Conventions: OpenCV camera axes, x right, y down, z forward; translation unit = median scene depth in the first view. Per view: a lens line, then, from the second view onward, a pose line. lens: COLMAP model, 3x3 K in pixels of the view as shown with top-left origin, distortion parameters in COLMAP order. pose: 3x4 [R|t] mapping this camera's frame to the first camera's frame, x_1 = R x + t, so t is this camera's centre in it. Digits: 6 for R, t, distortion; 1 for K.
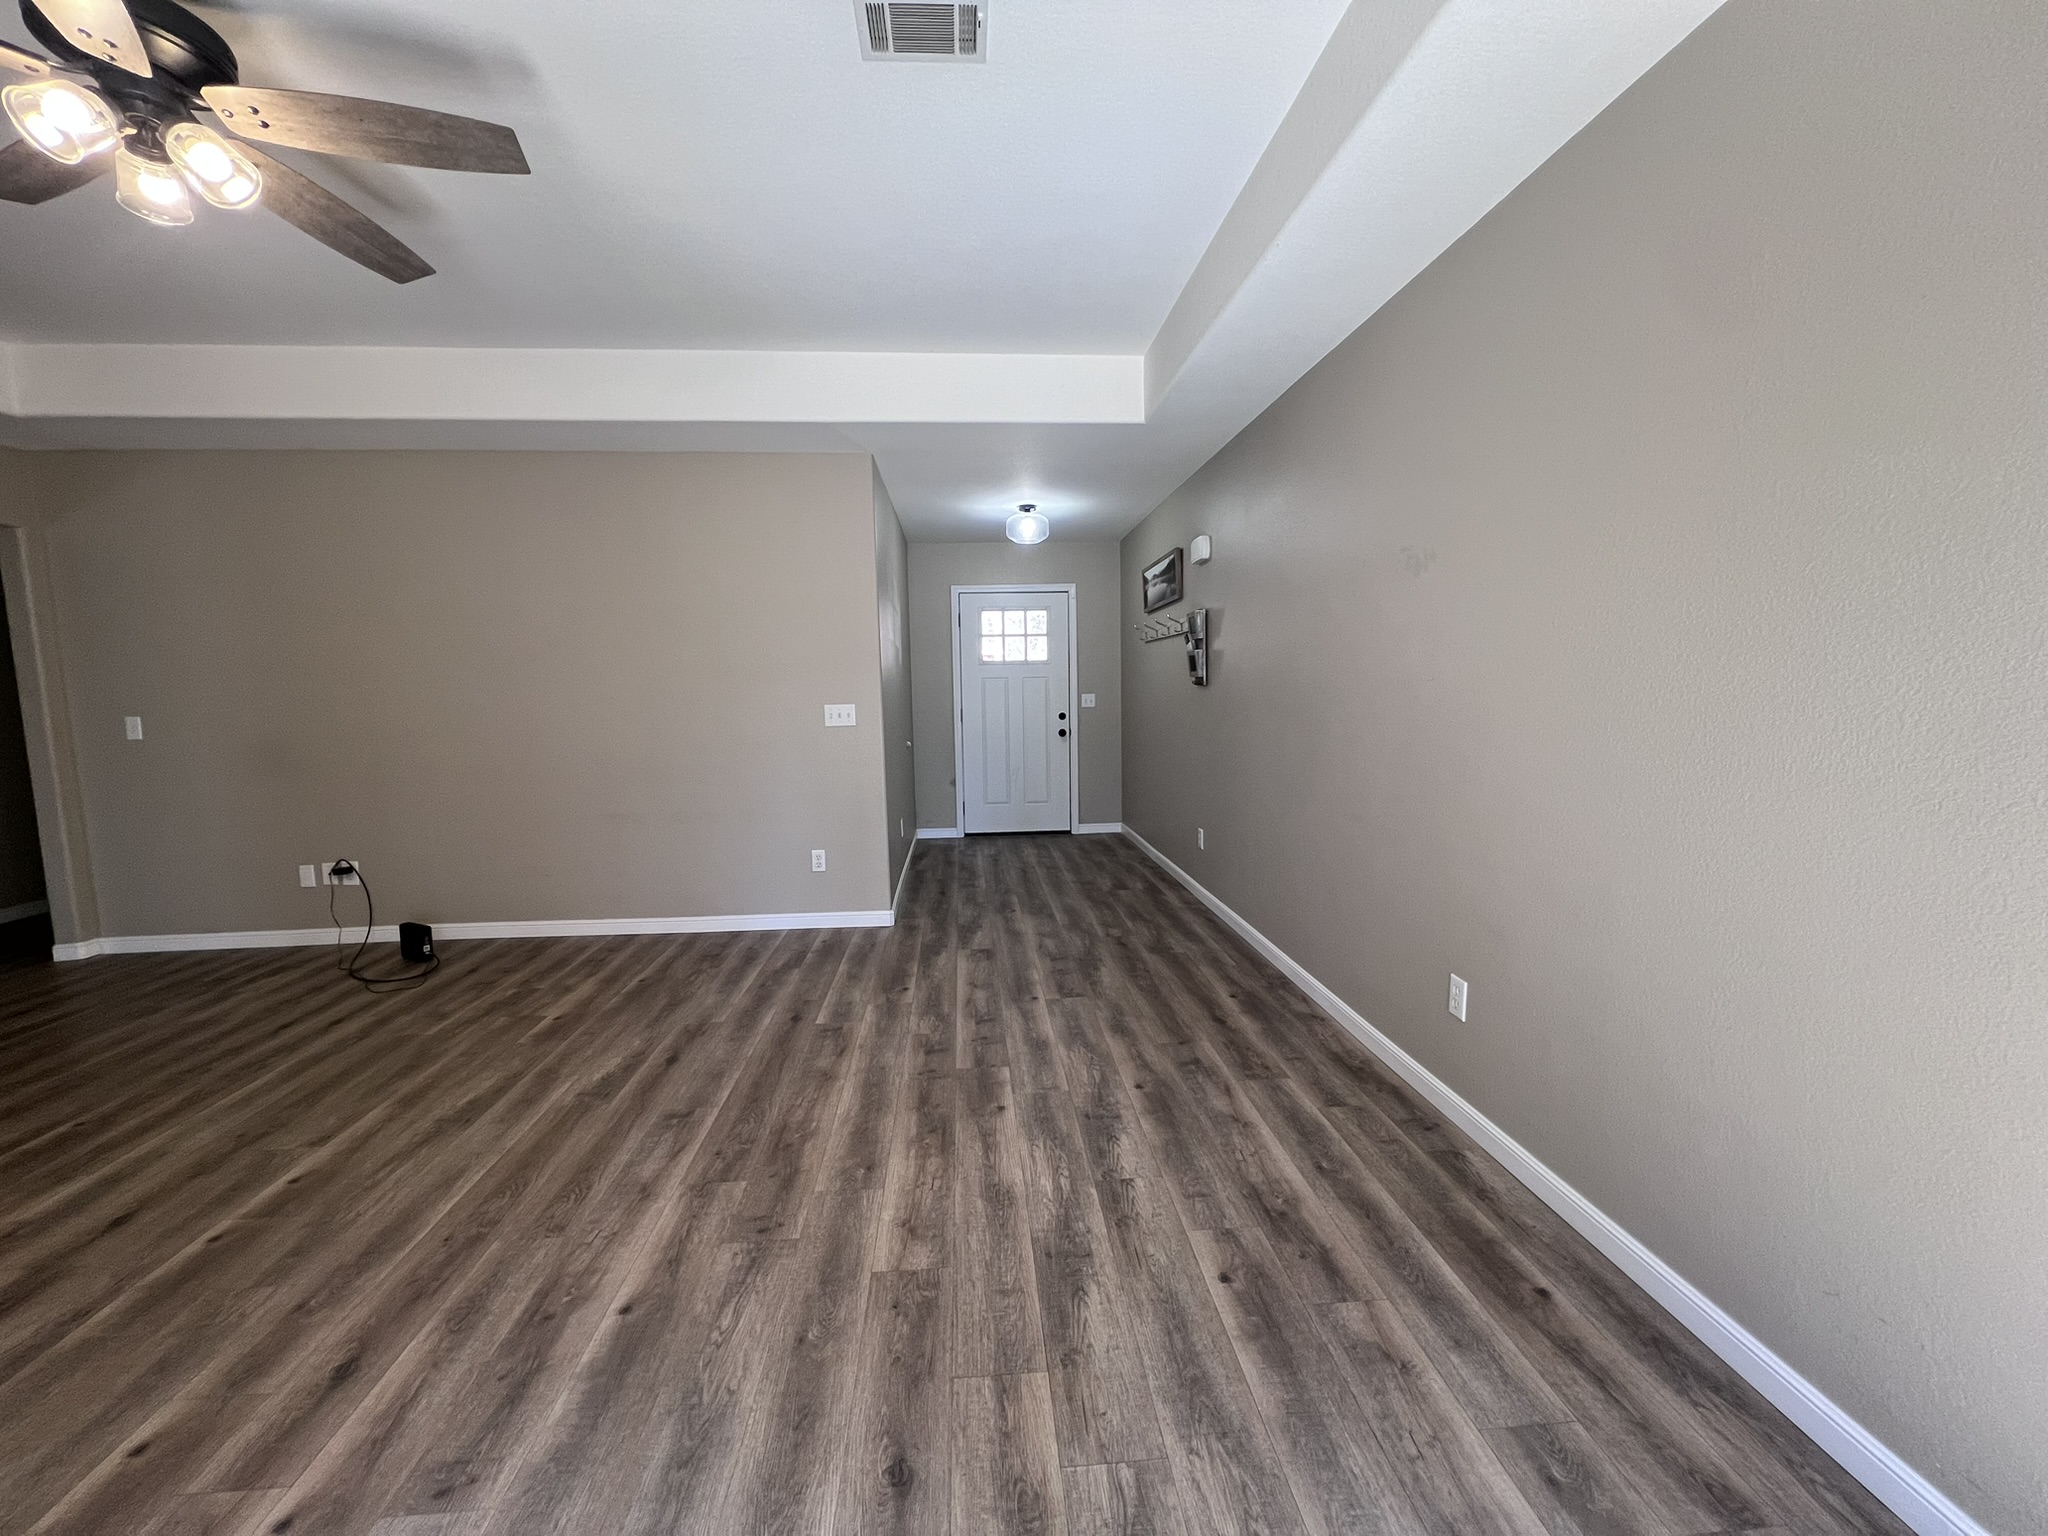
lens RADIAL K [[818.7, 0, 1017.6], [0, 818.7, 764.4], [0, 0, 1]] dist [-0.000192, 0.000026]
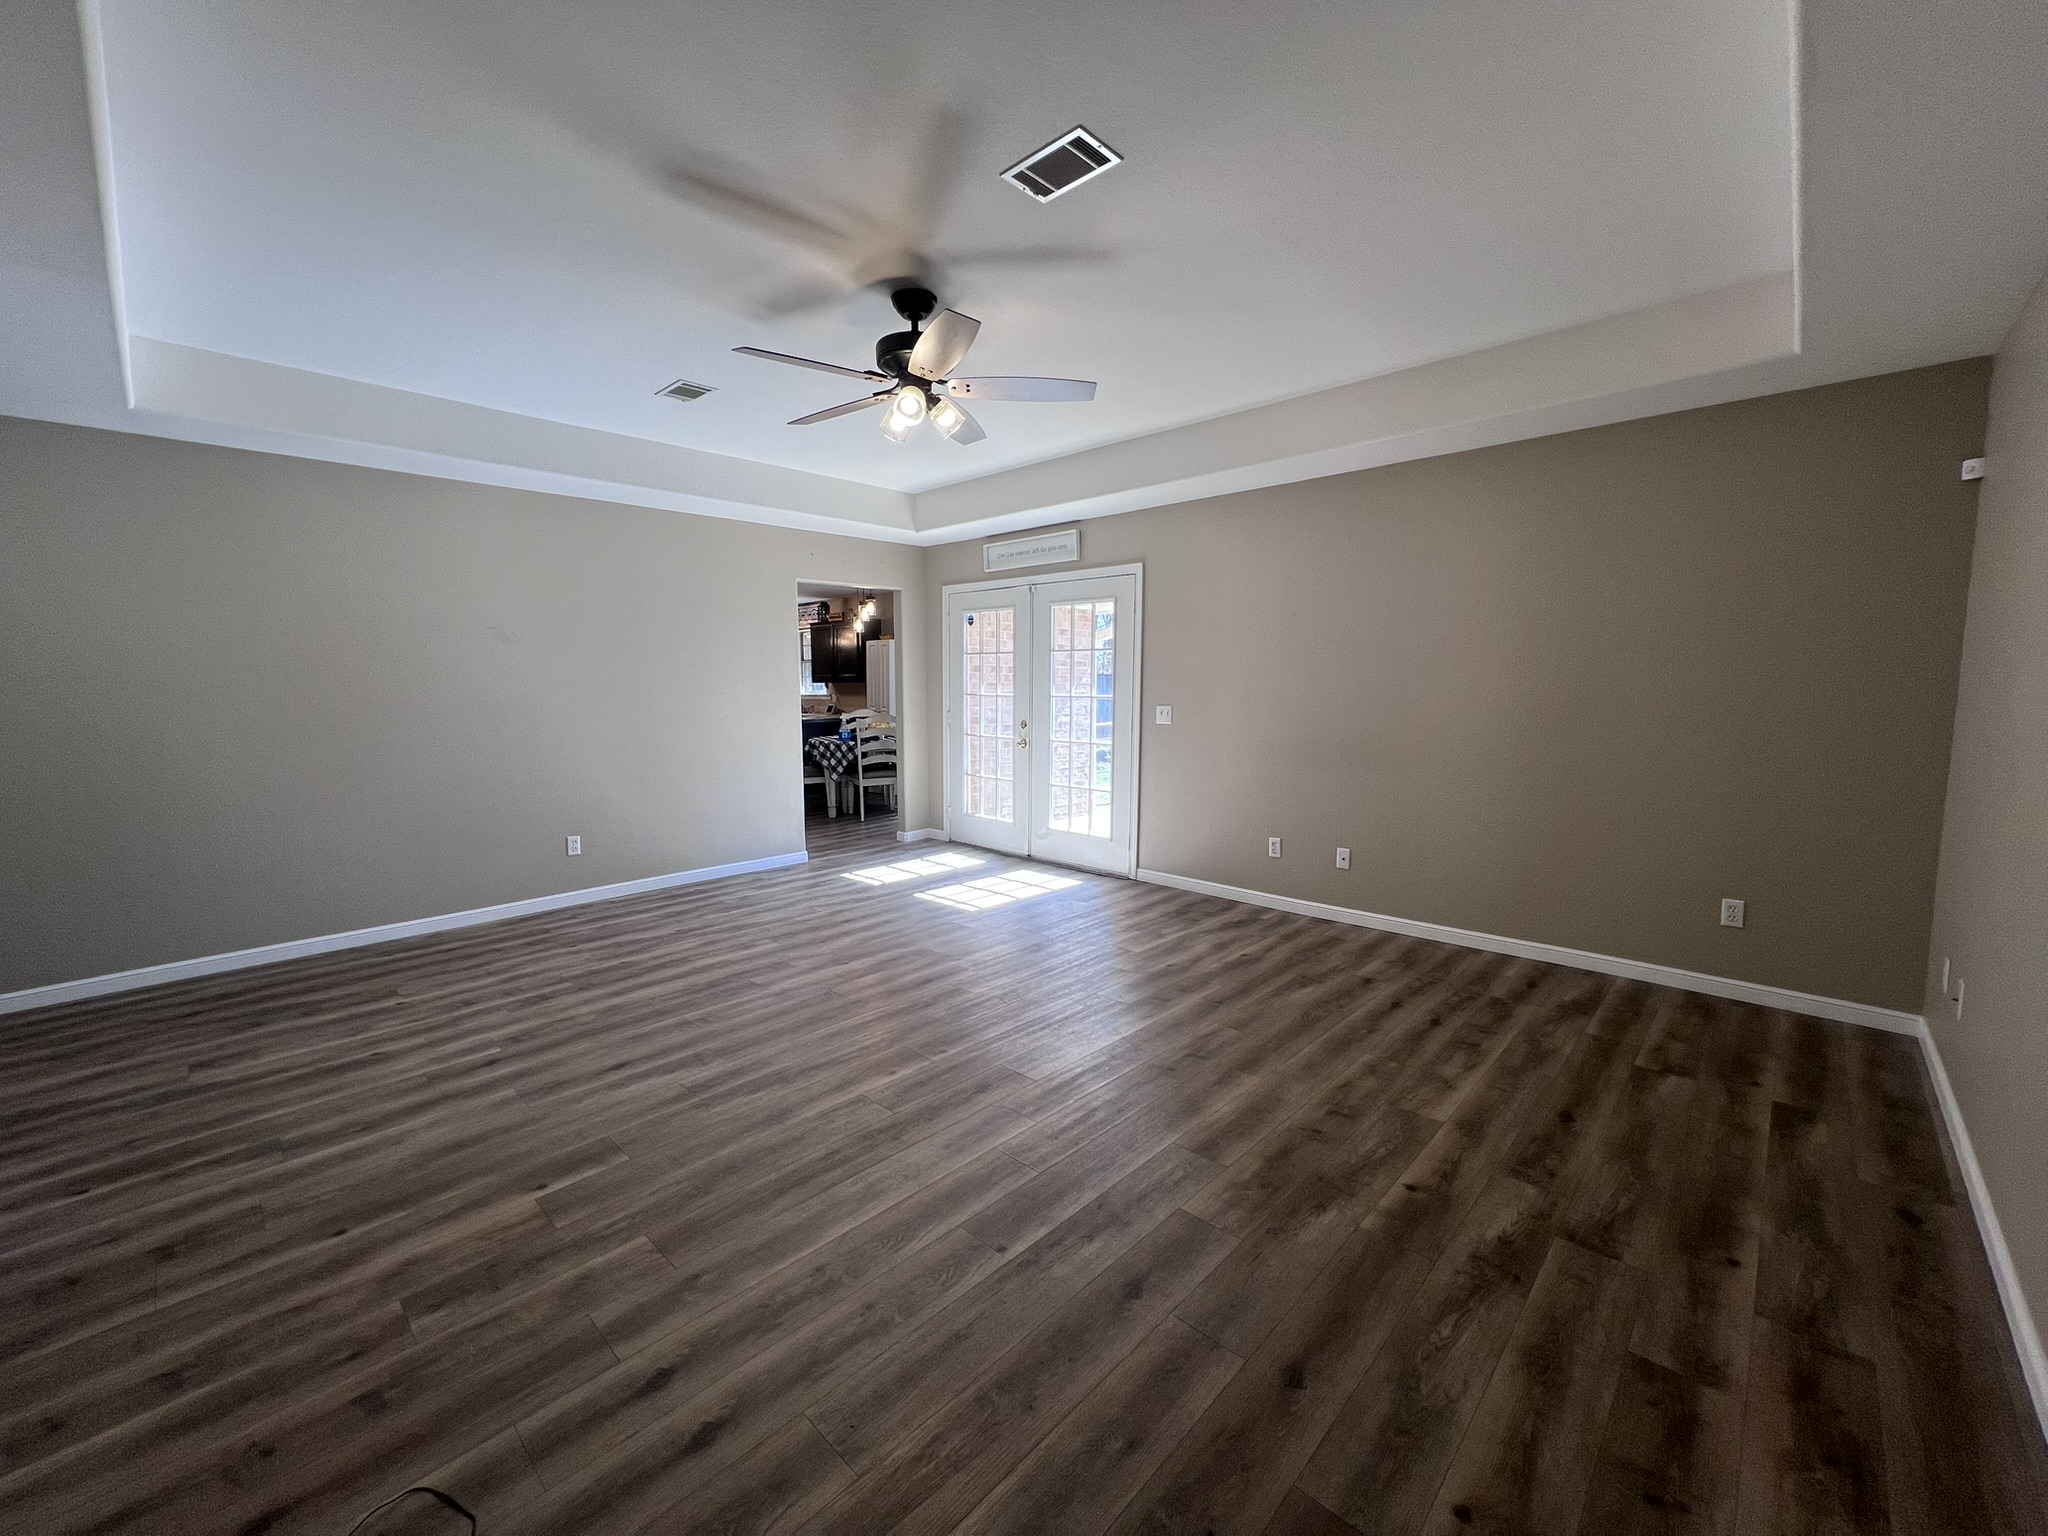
lens RADIAL K [[818.7, 0, 1023.6], [0, 818.7, 764.2], [0, 0, 1]] dist [-0.000192, 0.000026]
pose [[-0.676984, -0.049867, 0.734306, -1.615640], [0.094437, 0.983570, 0.153859, -0.128577], [-0.729914, 0.173505, -0.661152, 1.339596]]
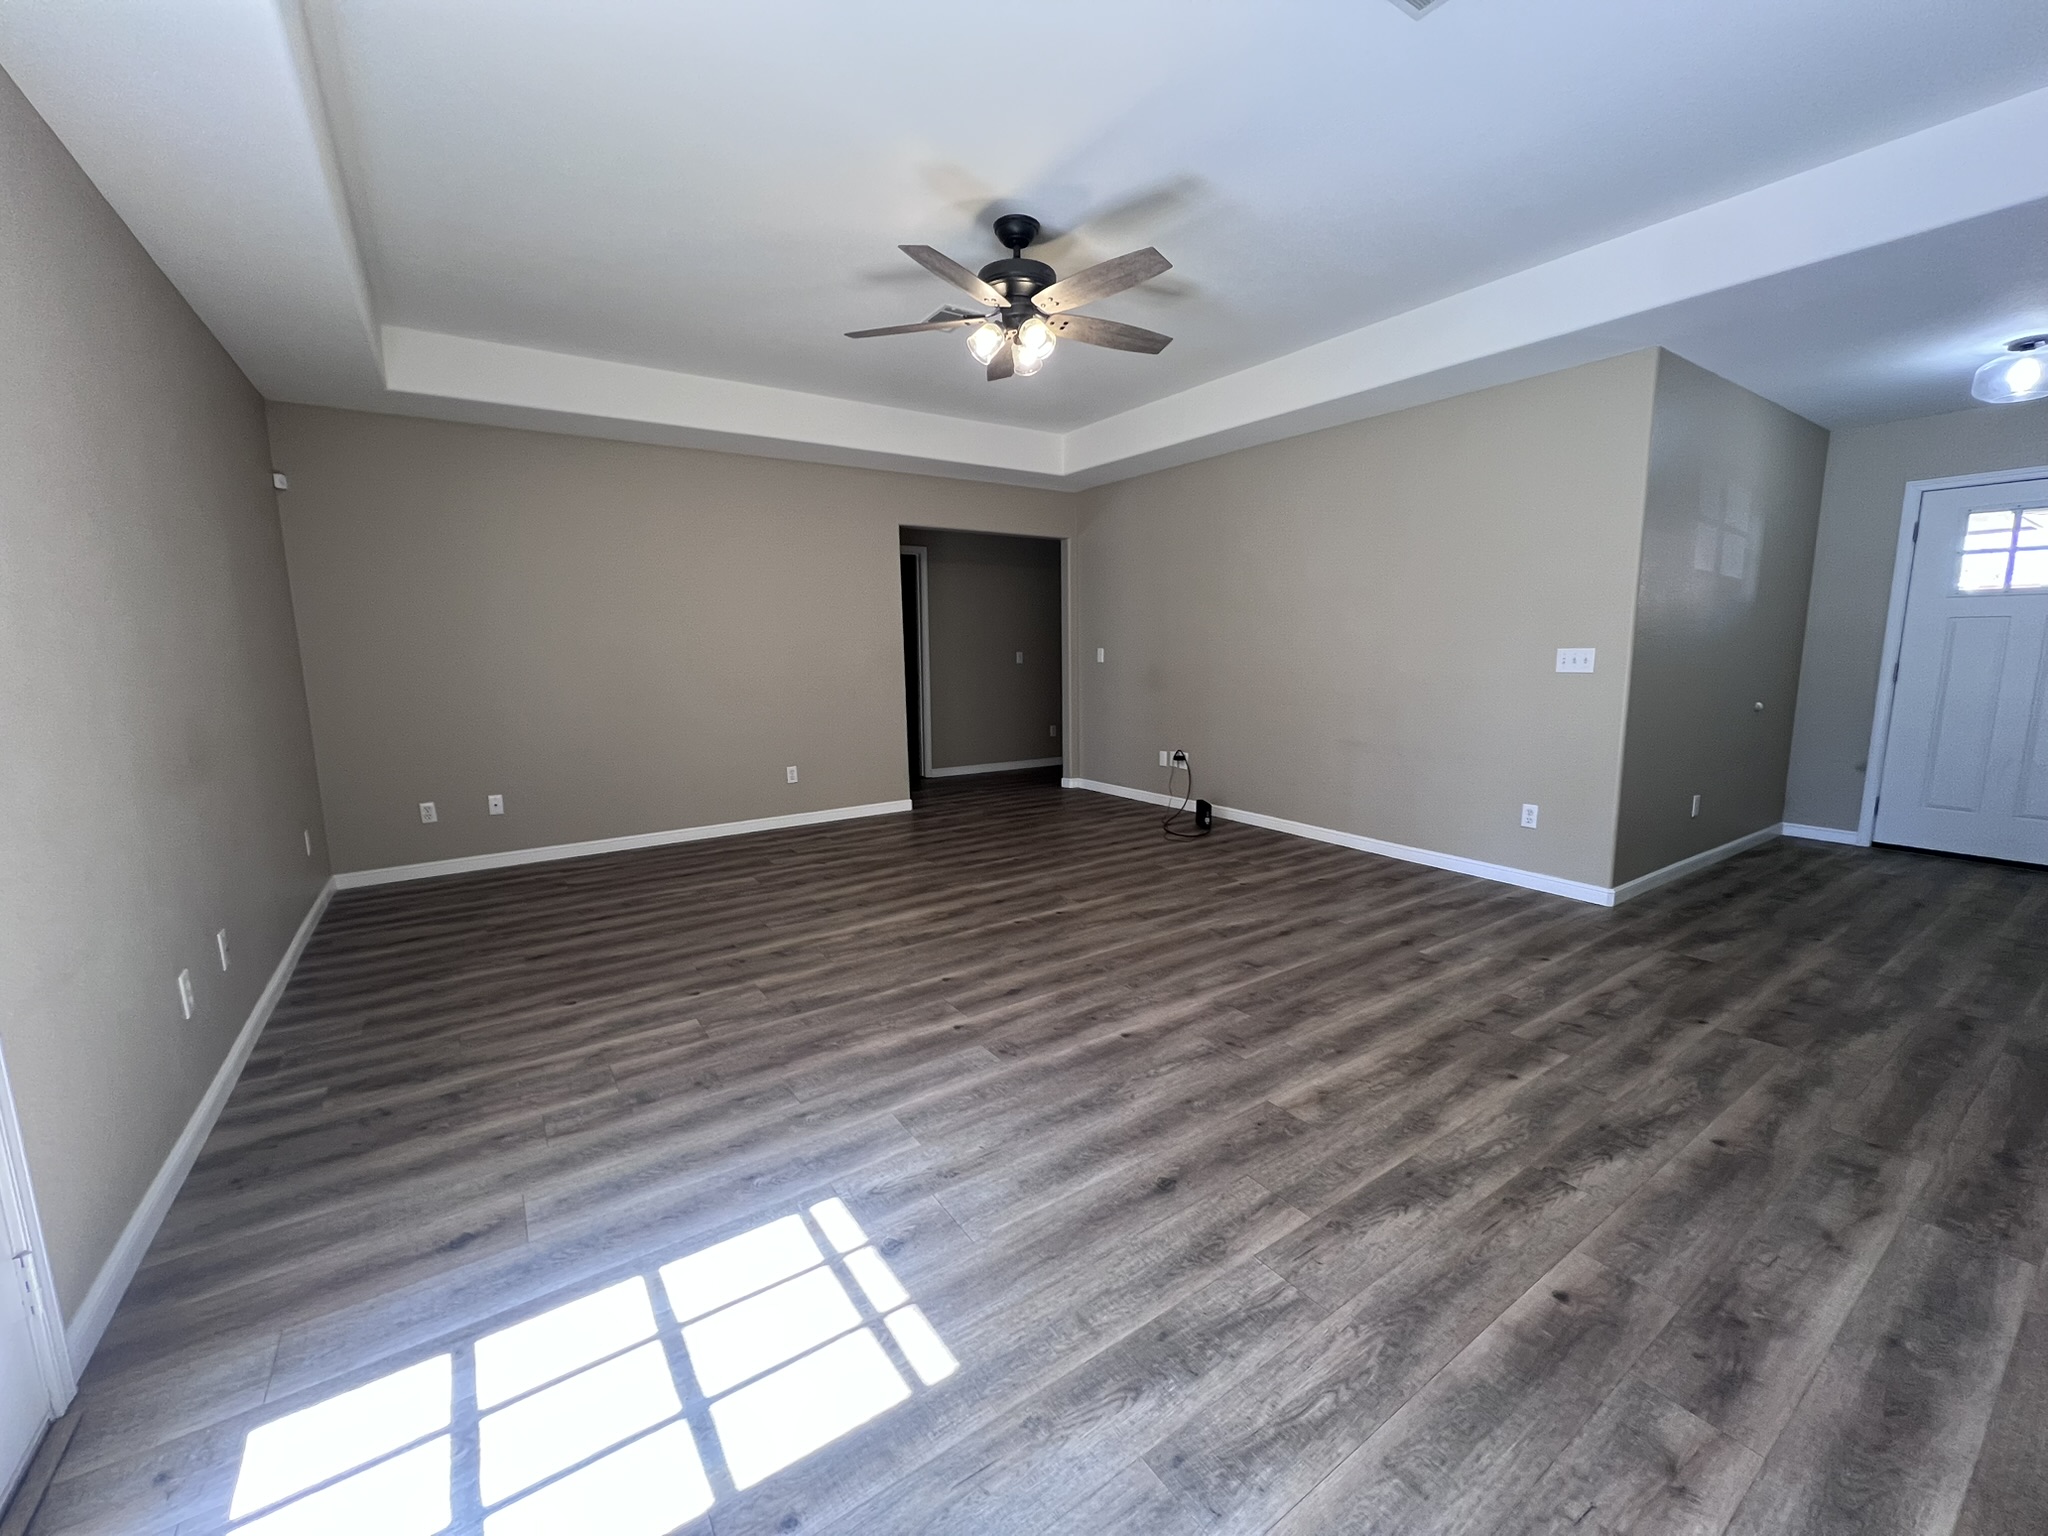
lens RADIAL K [[818.7, 0, 1010.7], [0, 818.7, 763.5], [0, 0, 1]] dist [-0.000192, 0.000026]
pose [[0.496799, 0.137614, -0.856886, 0.421365], [-0.085110, 0.990314, 0.109698, 0.010633], [0.863682, 0.018432, 0.503700, 0.024804]]
